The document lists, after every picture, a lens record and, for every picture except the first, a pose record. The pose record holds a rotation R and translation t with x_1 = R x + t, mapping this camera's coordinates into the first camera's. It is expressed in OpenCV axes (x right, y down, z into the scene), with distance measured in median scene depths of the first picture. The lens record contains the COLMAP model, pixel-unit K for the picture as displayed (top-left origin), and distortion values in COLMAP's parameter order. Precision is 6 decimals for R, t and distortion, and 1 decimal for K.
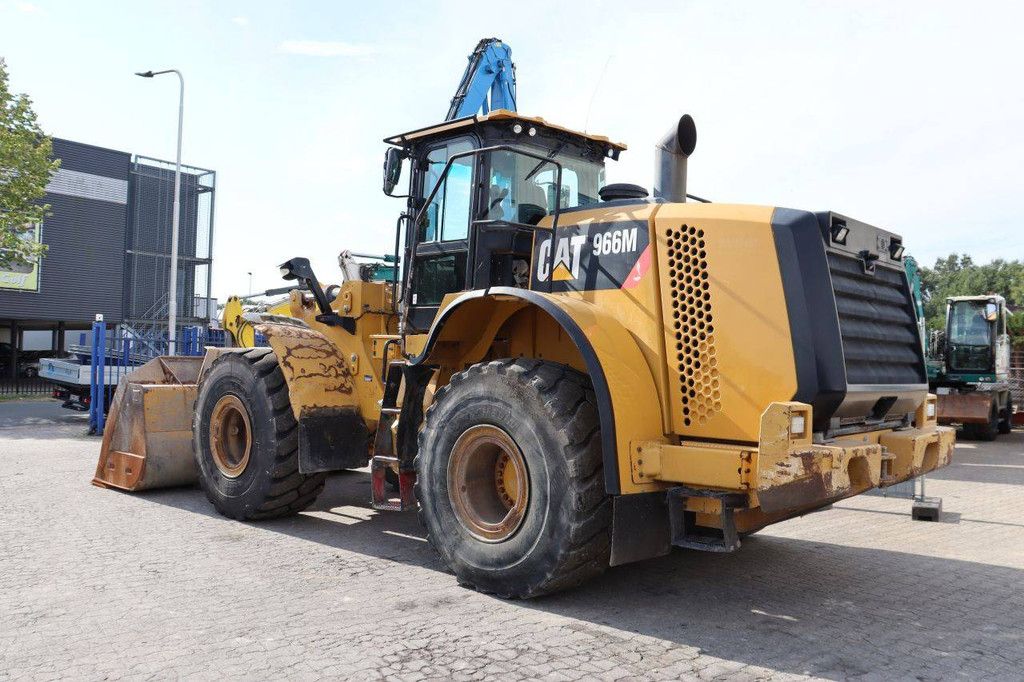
lens RADIAL K [[863.5, 0, 532.6], [0, 863.5, 338.3], [0, 0, 1]] dist [-0.178182, 0.180102]
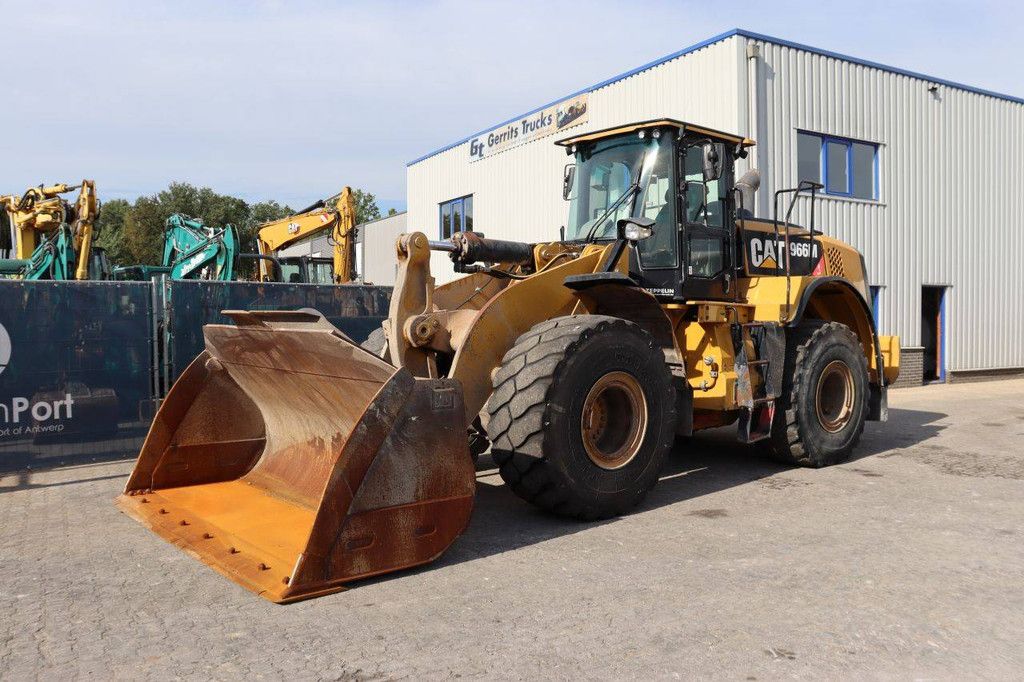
lens RADIAL K [[847.8, 0, 512.0], [0, 847.8, 341.0], [0, 0, 1]] dist [-0.172709, 0.156822]
pose [[0.135812, -0.050195, 0.989462, -1.657480], [-0.022615, 0.998298, 0.053747, -0.007080], [-0.990476, -0.029676, 0.134446, 1.376129]]
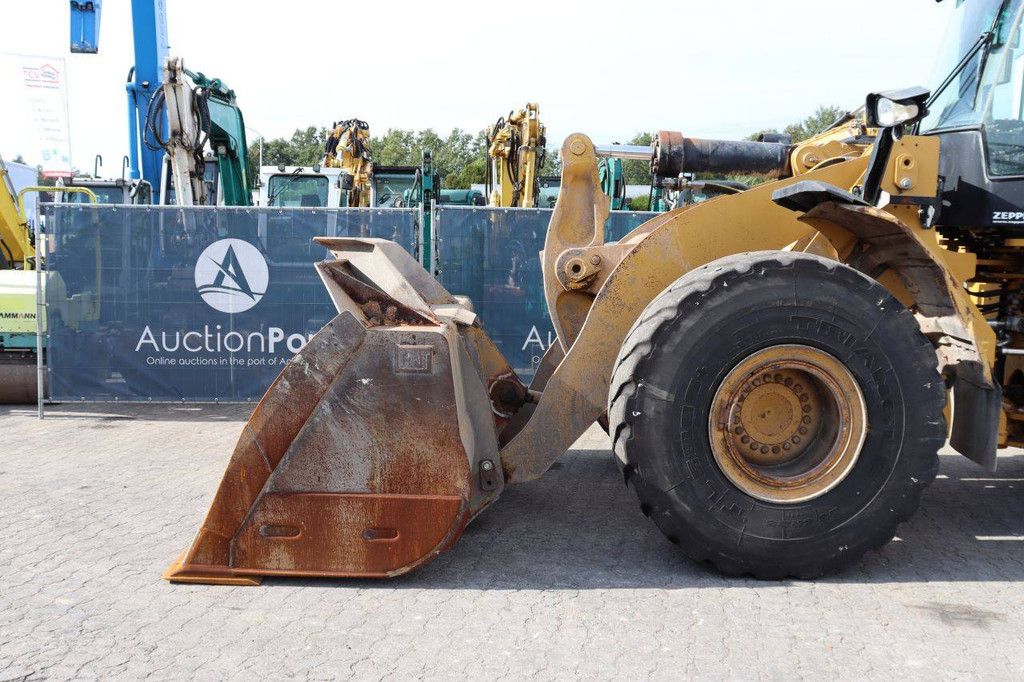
lens RADIAL K [[969.0, 0, 512.0], [0, 969.0, 341.0], [0, 0, 1]] dist [-0.115860, 0.165200]
pose [[0.751153, -0.065729, 0.656847, -1.195706], [-0.020926, 0.992160, 0.123214, -0.002727], [-0.659796, -0.106298, 0.743889, 0.949065]]
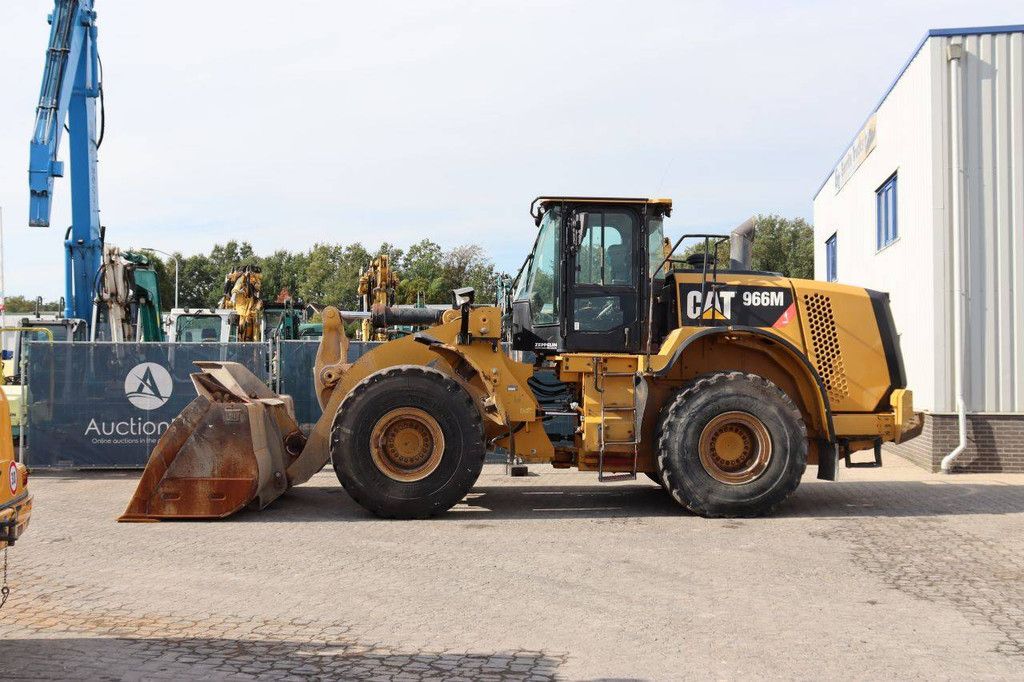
lens RADIAL K [[1072.1, 0, 512.0], [0, 1072.1, 341.0], [0, 0, 1]] dist [-0.108000, 0.229234]
pose [[0.717145, 0.003238, 0.696916, -1.714752], [-0.006556, 0.999976, 0.002100, -0.032224], [-0.696893, -0.006075, 0.717149, -0.135799]]
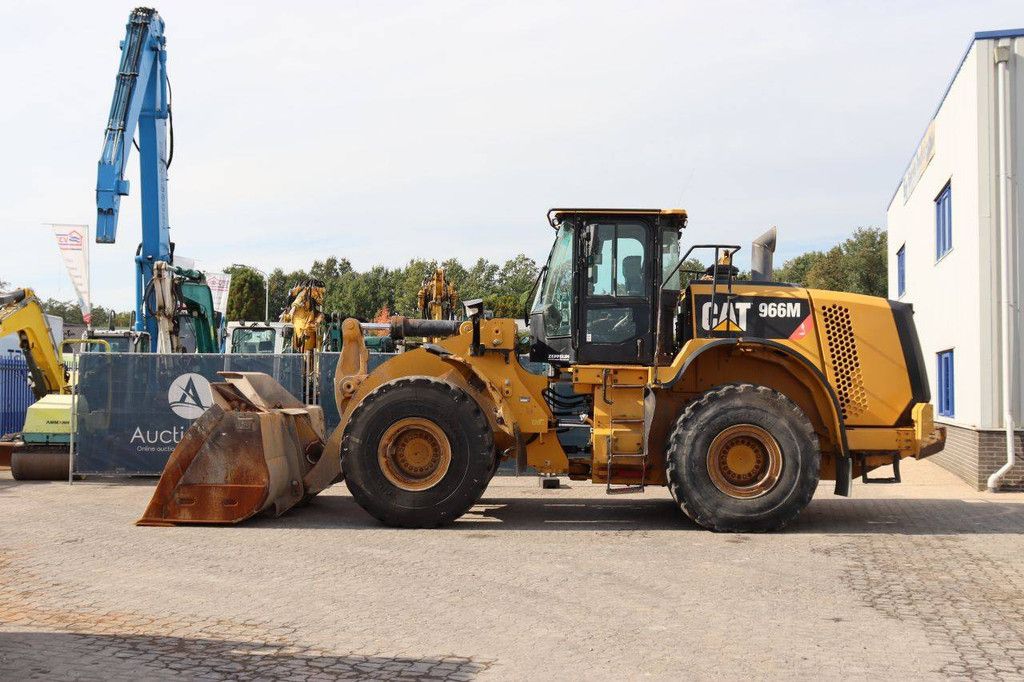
lens RADIAL K [[1072.1, 0, 512.0], [0, 1072.1, 341.0], [0, 0, 1]] dist [-0.108000, 0.229234]
pose [[0.779735, 0.014071, 0.625952, -1.590839], [-0.008927, 0.999896, -0.011357, -0.026286], [-0.626046, 0.003267, 0.779779, -0.257427]]
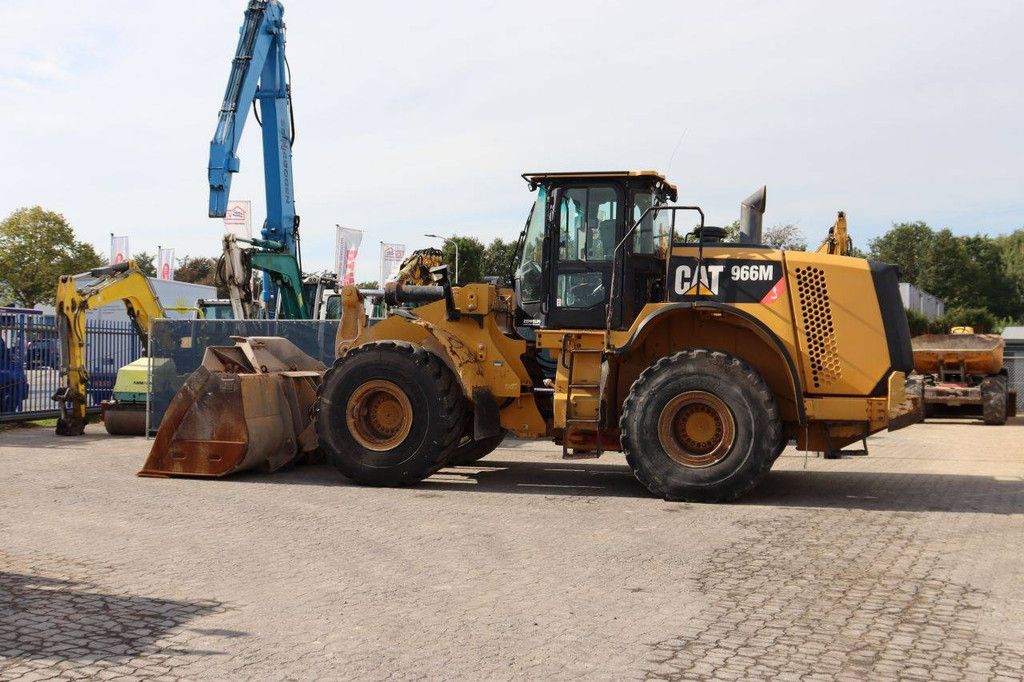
lens RADIAL K [[1067.9, 0, 523.1], [0, 1067.9, 342.3], [0, 0, 1]] dist [-0.107603, 0.228035]
pose [[0.892789, -0.002594, 0.450468, -1.166890], [-0.008041, 0.999732, 0.021694, -0.024813], [-0.450404, -0.022991, 0.892529, -0.545274]]
